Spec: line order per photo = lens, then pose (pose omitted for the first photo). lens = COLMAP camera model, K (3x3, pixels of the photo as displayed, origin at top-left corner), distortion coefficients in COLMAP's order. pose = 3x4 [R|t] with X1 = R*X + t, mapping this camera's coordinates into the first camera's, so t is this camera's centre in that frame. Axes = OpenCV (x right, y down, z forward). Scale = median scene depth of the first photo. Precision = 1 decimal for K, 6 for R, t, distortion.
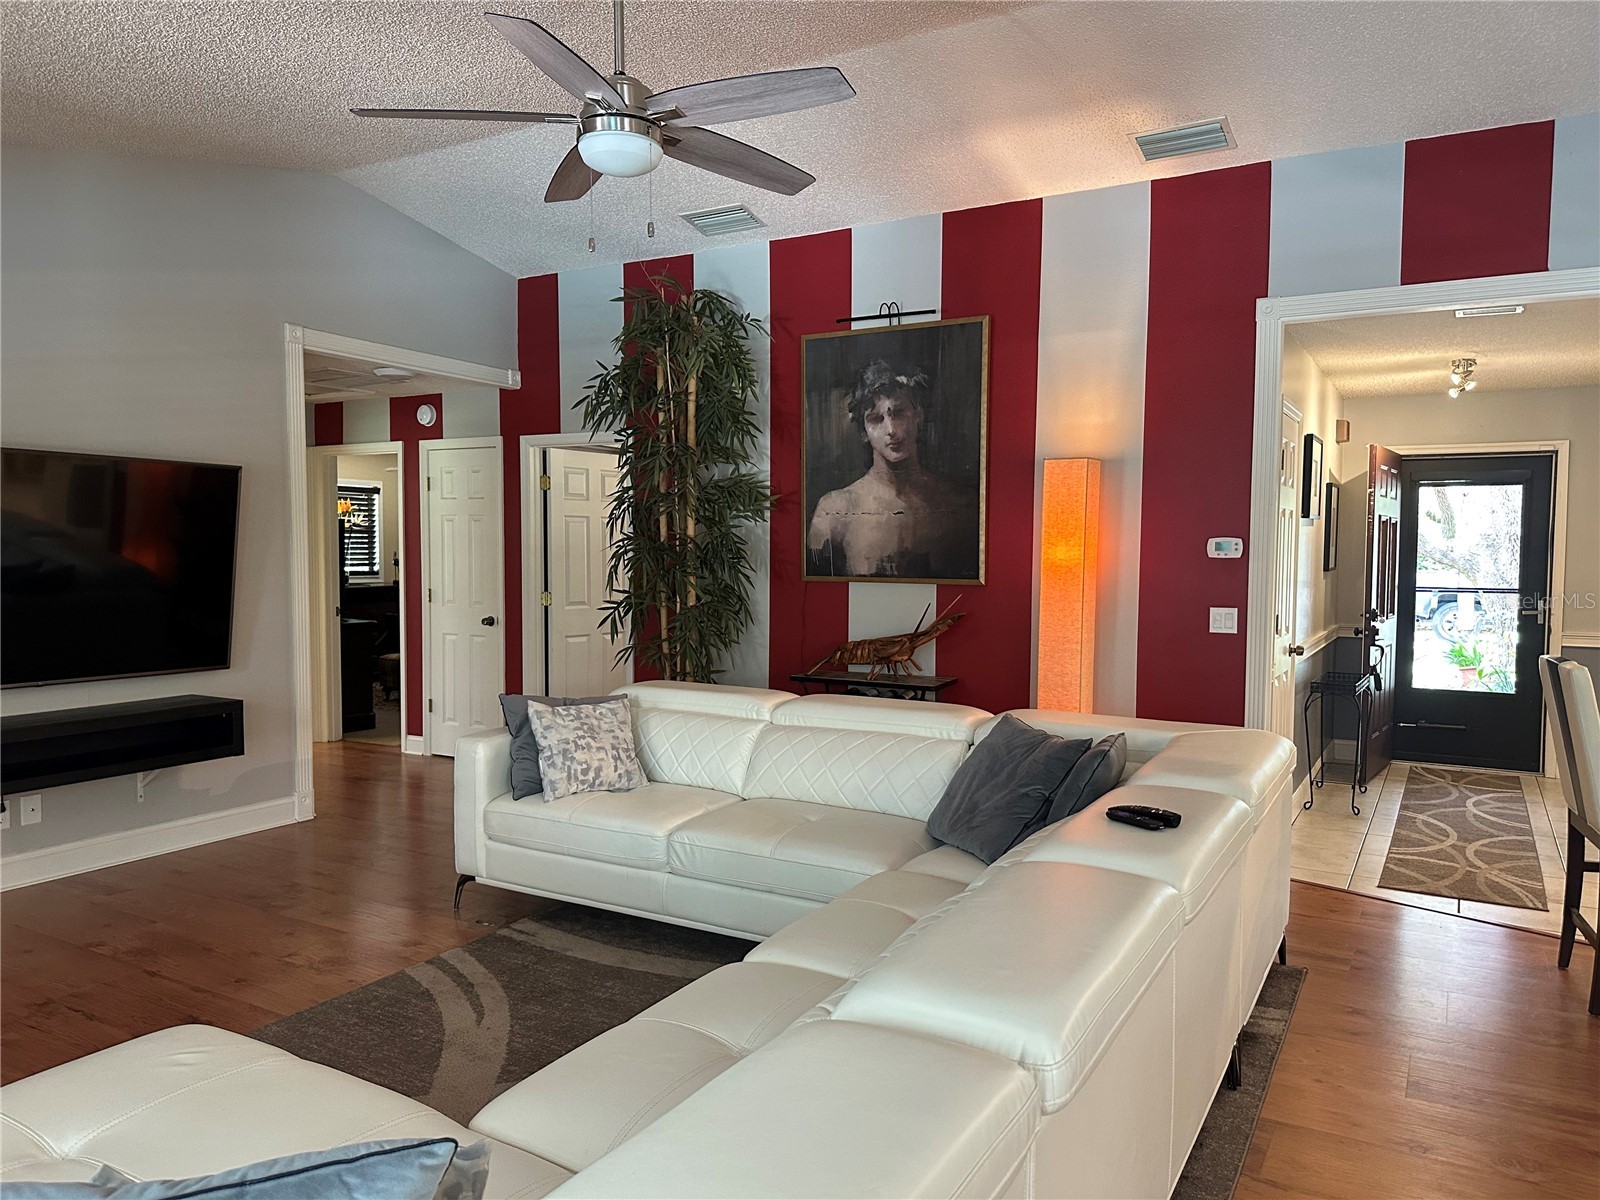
lens RADIAL K [[1155.0, 0, 838.7], [0, 1155.0, 608.4], [0, 0, 1]] dist [0.067905, -0.085834]
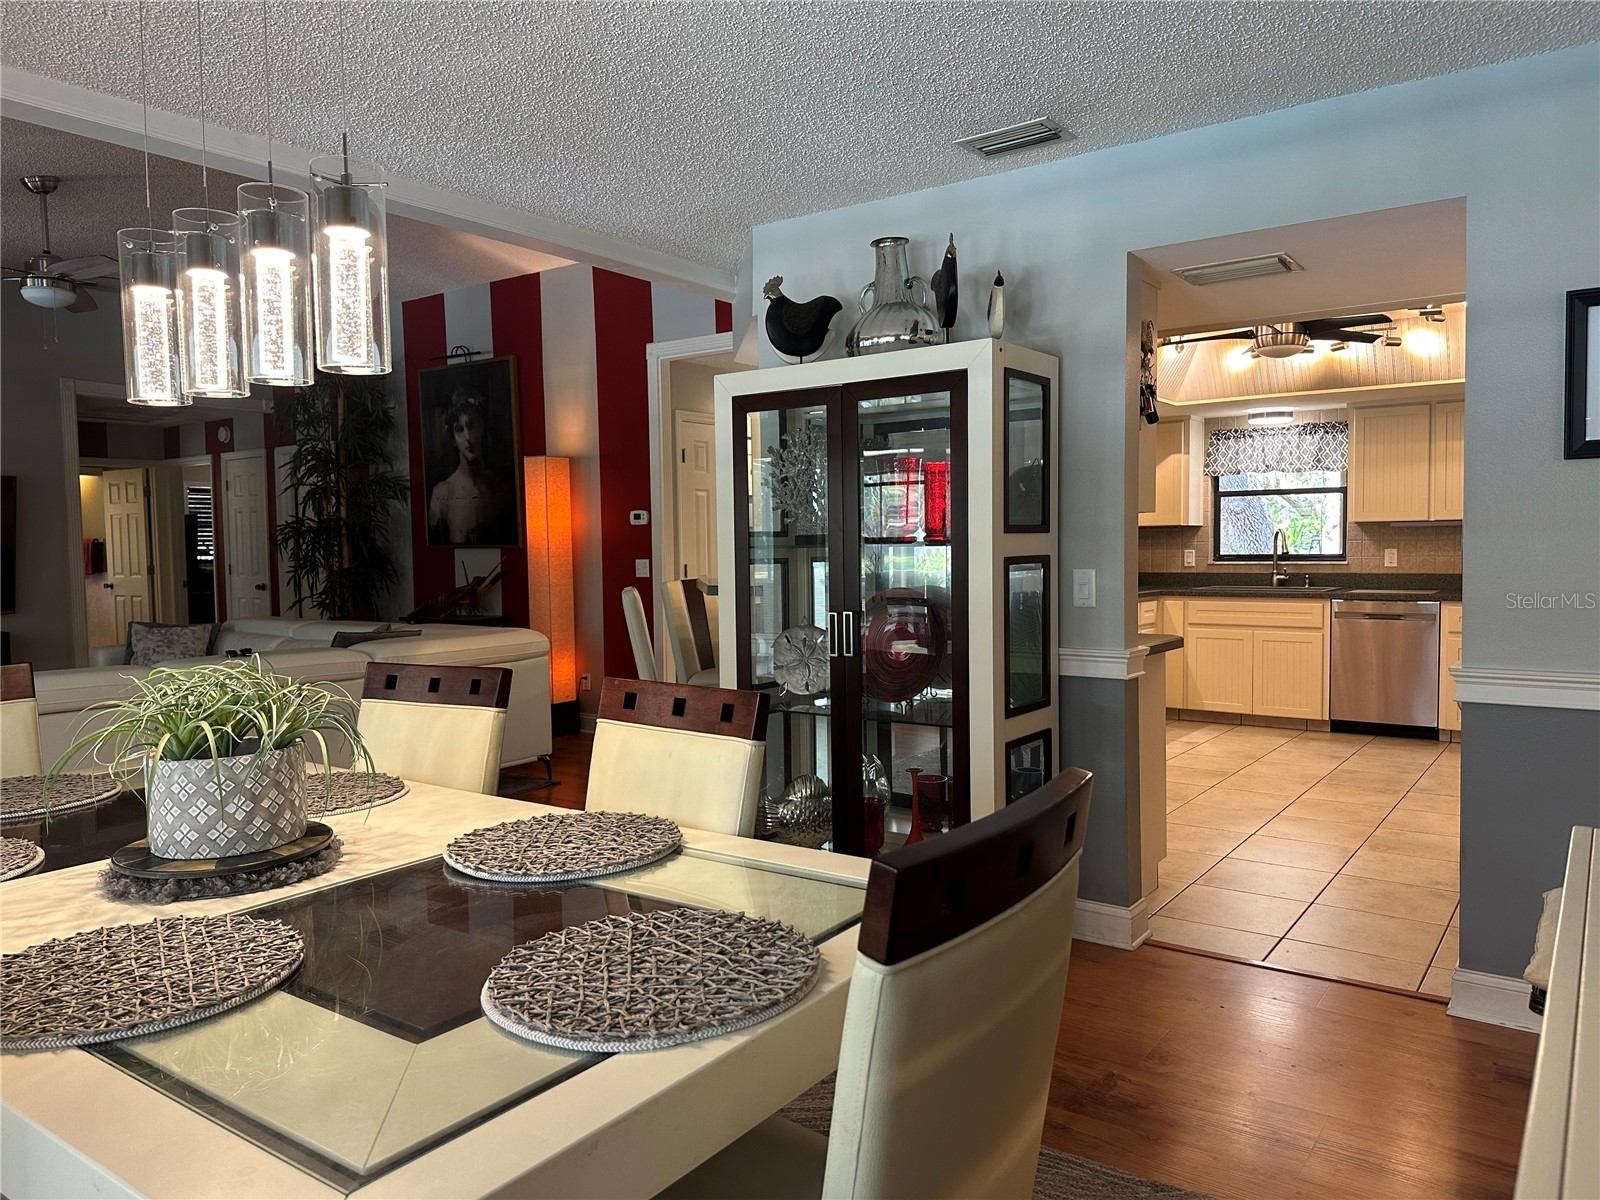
lens RADIAL K [[1155.0, 0, 789.1], [0, 1155.0, 603.0], [0, 0, 1]] dist [0.067905, -0.085834]
pose [[0.991986, -0.014343, -0.125530, 0.603807], [0.014580, 0.999893, 0.000971, 0.047808], [0.125503, -0.002794, 0.992089, -0.330128]]
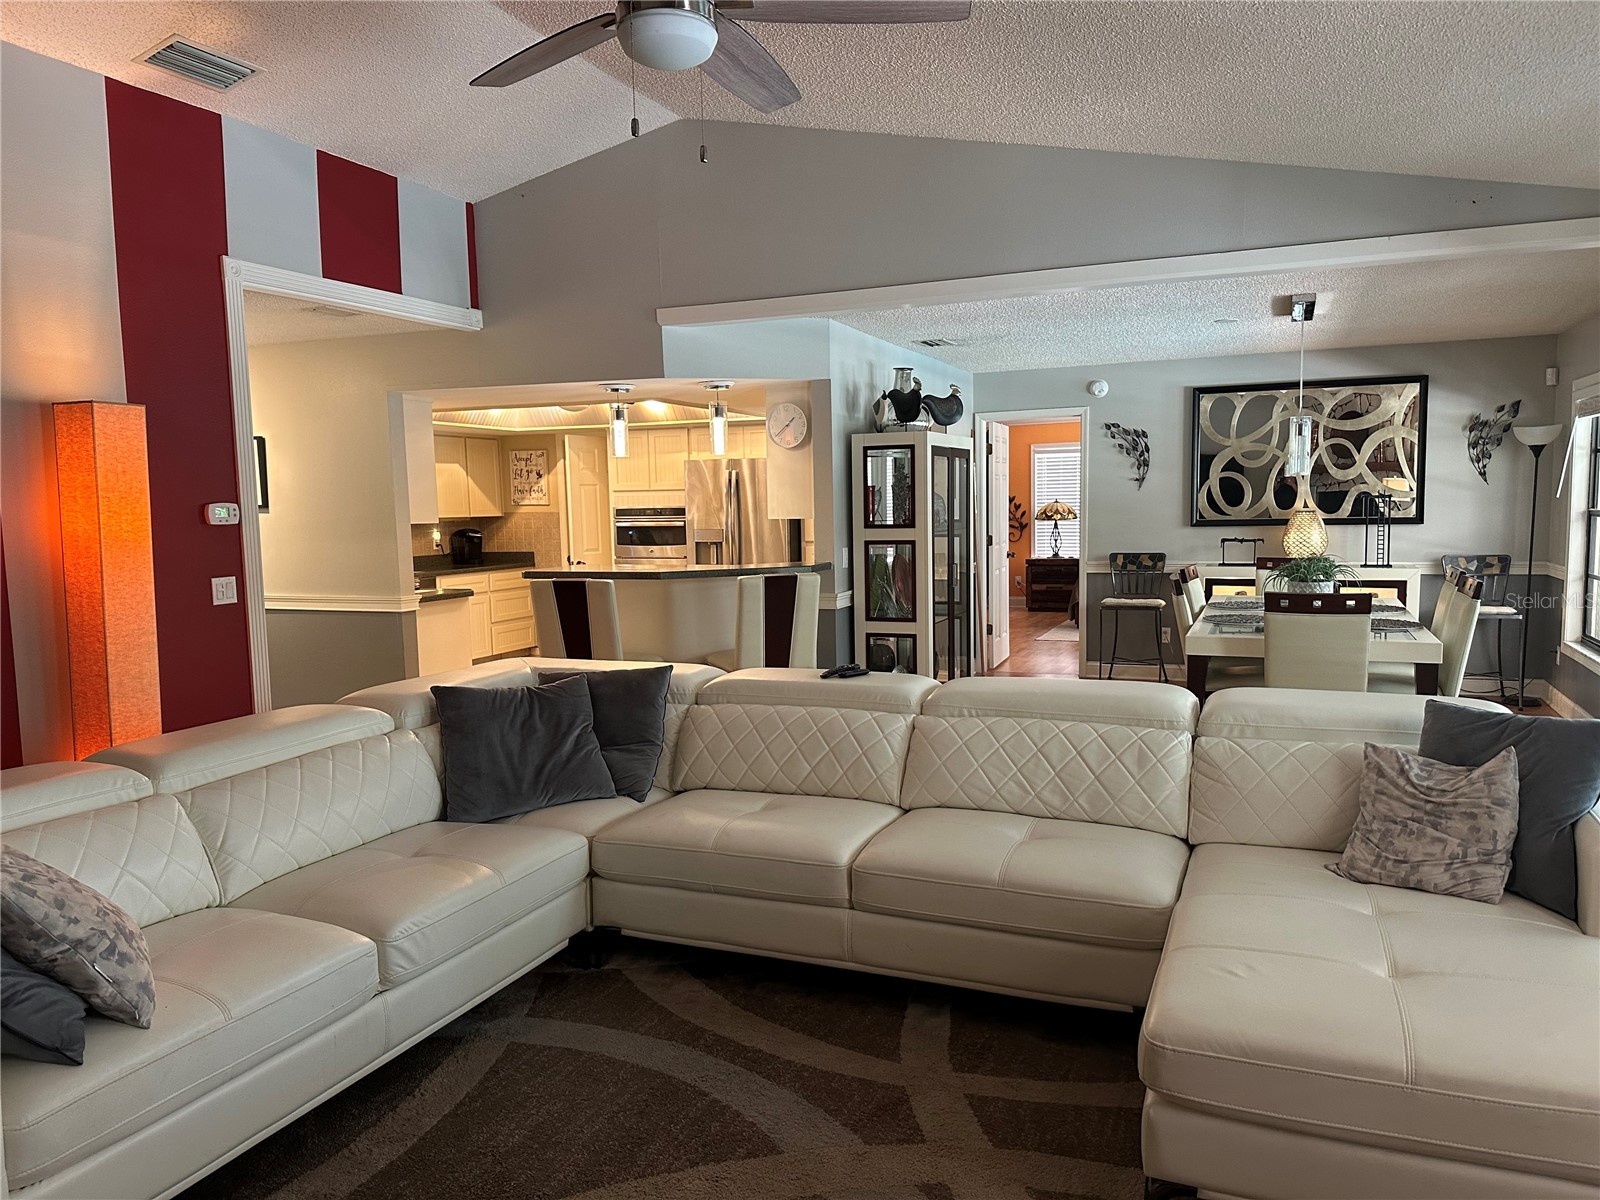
lens RADIAL K [[1155.0, 0, 799.2], [0, 1155.0, 604.1], [0, 0, 1]] dist [0.067905, -0.085834]
pose [[-0.112291, -0.097727, 0.988858, -0.585486], [0.069676, 0.991928, 0.105943, -0.041447], [-0.991229, 0.080797, -0.104576, 0.561483]]
